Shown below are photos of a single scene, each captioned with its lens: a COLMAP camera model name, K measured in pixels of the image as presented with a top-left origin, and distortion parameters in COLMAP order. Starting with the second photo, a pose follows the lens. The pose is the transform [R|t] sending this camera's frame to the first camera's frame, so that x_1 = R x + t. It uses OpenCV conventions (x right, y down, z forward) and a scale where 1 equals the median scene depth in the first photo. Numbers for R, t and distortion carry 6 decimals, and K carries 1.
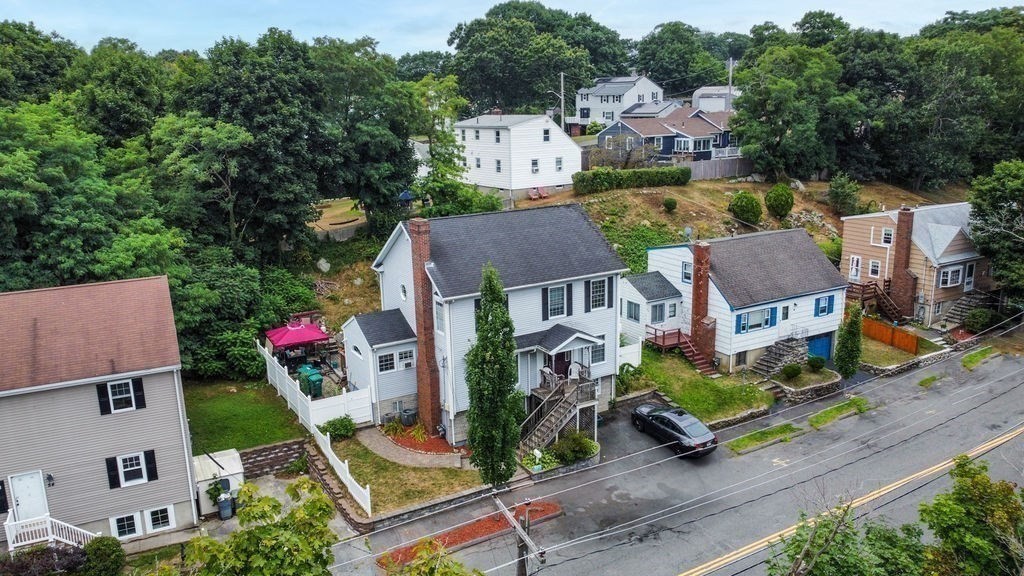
lens RADIAL K [[771.8, 0, 512.0], [0, 771.8, 288.0], [0, 0, 1]] dist [0.004146, -0.003134]
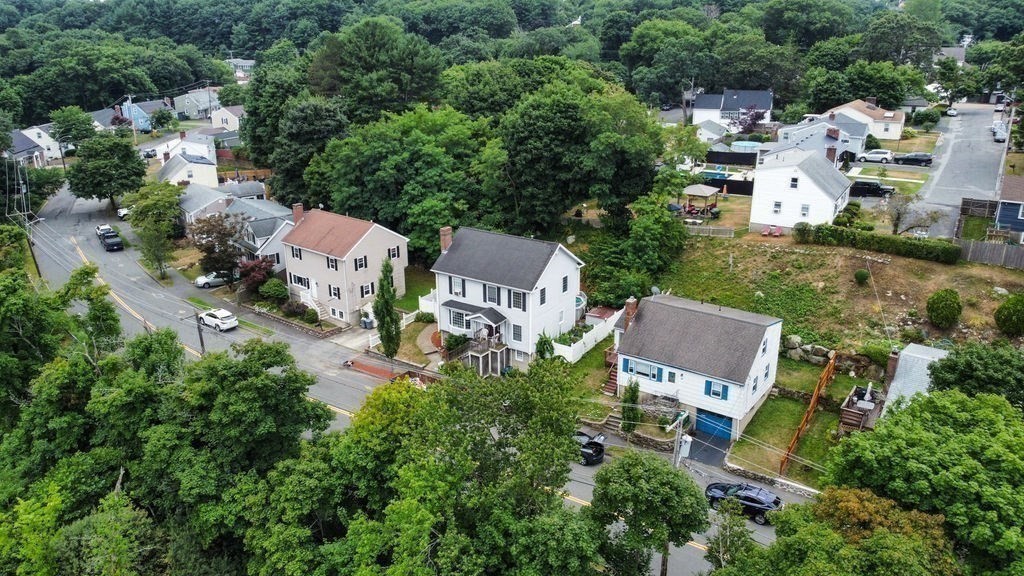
lens RADIAL K [[771.8, 0, 512.0], [0, 771.8, 288.0], [0, 0, 1]] dist [0.004146, -0.003134]
pose [[0.424381, 0.322491, -0.846109, 1.472142], [-0.215676, 0.943535, 0.251449, -0.422120], [0.879423, 0.075775, 0.469971, 0.224169]]
